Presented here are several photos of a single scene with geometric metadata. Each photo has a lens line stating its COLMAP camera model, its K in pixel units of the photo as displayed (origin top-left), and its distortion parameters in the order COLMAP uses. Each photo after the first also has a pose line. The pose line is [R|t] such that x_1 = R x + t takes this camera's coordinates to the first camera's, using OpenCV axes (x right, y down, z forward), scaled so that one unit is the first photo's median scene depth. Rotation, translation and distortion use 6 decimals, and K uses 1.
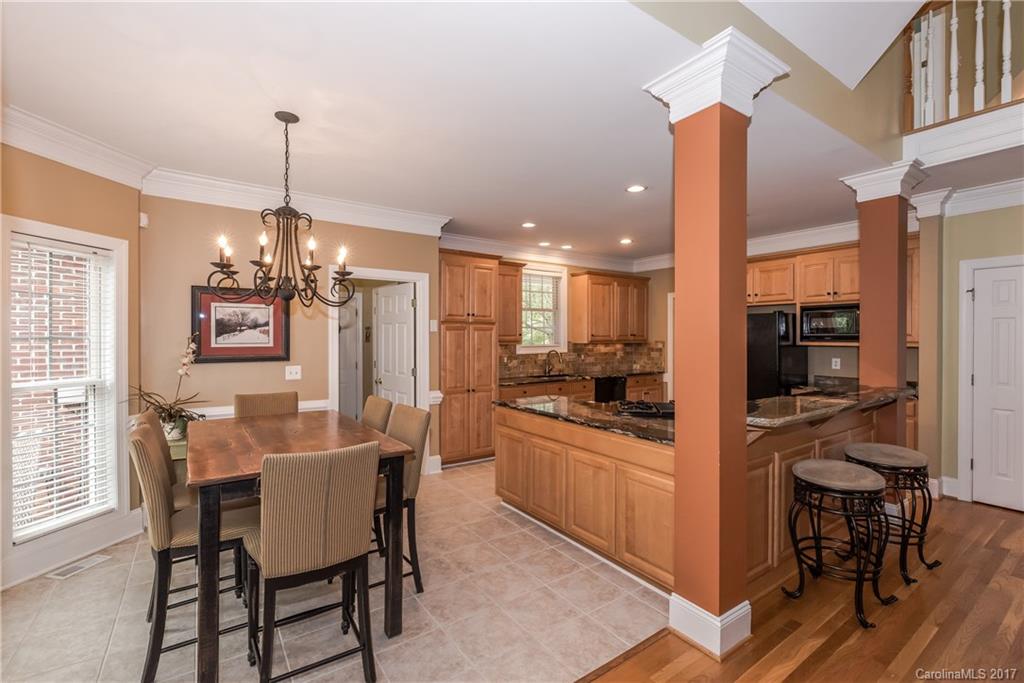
lens RADIAL K [[435.2, 0, 508.6], [0, 435.2, 339.3], [0, 0, 1]] dist [0.002260, 0.000339]
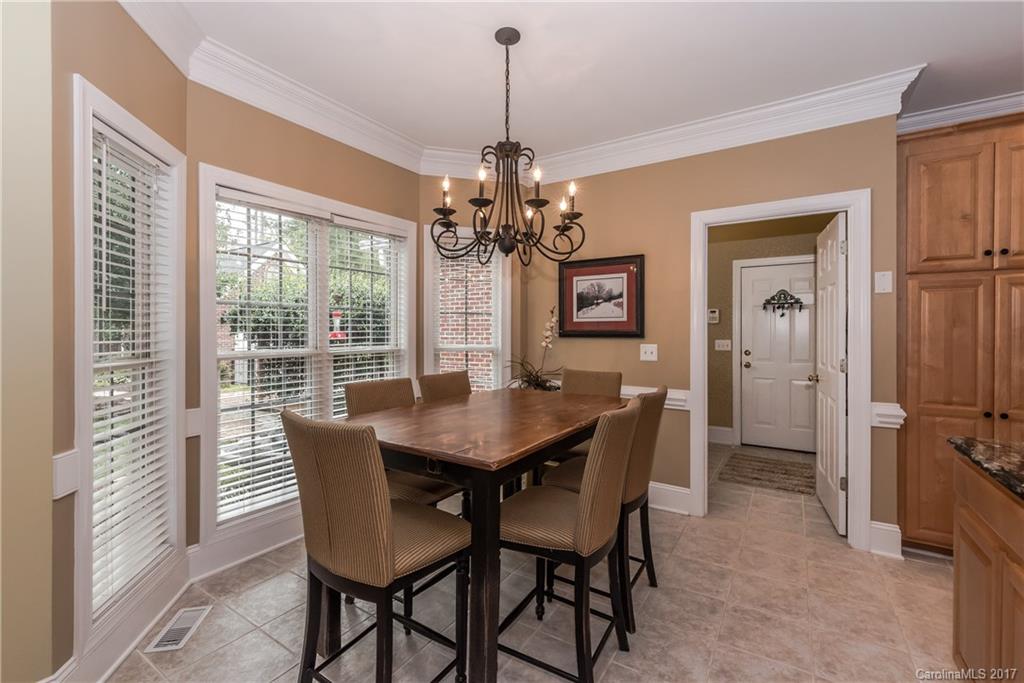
lens RADIAL K [[449.0, 0, 507.4], [0, 449.0, 334.9], [0, 0, 1]] dist [-0.000537, 0.000090]
pose [[0.393280, 0.006065, -0.919399, 0.187734], [-0.006813, 0.999970, 0.003682, 0.042167], [0.919393, 0.004816, 0.393310, 0.418044]]
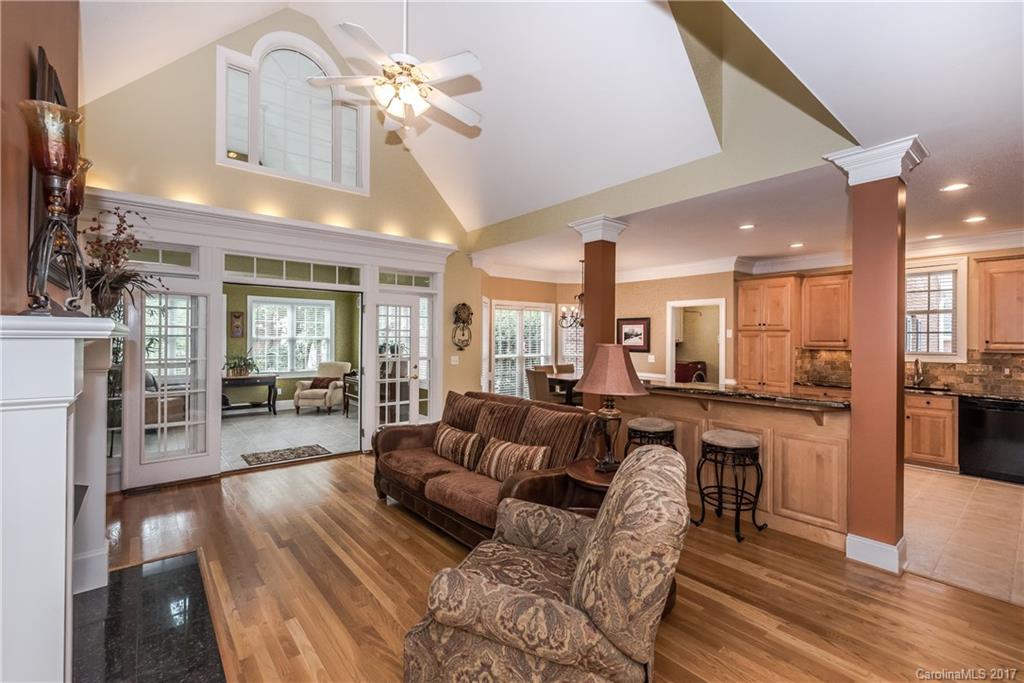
lens RADIAL K [[435.2, 0, 508.6], [0, 435.2, 339.3], [0, 0, 1]] dist [0.002260, 0.000339]
pose [[0.104681, 0.004348, -0.994496, 1.412016], [-0.012600, 0.999916, 0.003045, -0.009451], [0.994426, 0.012212, 0.104727, 0.147623]]
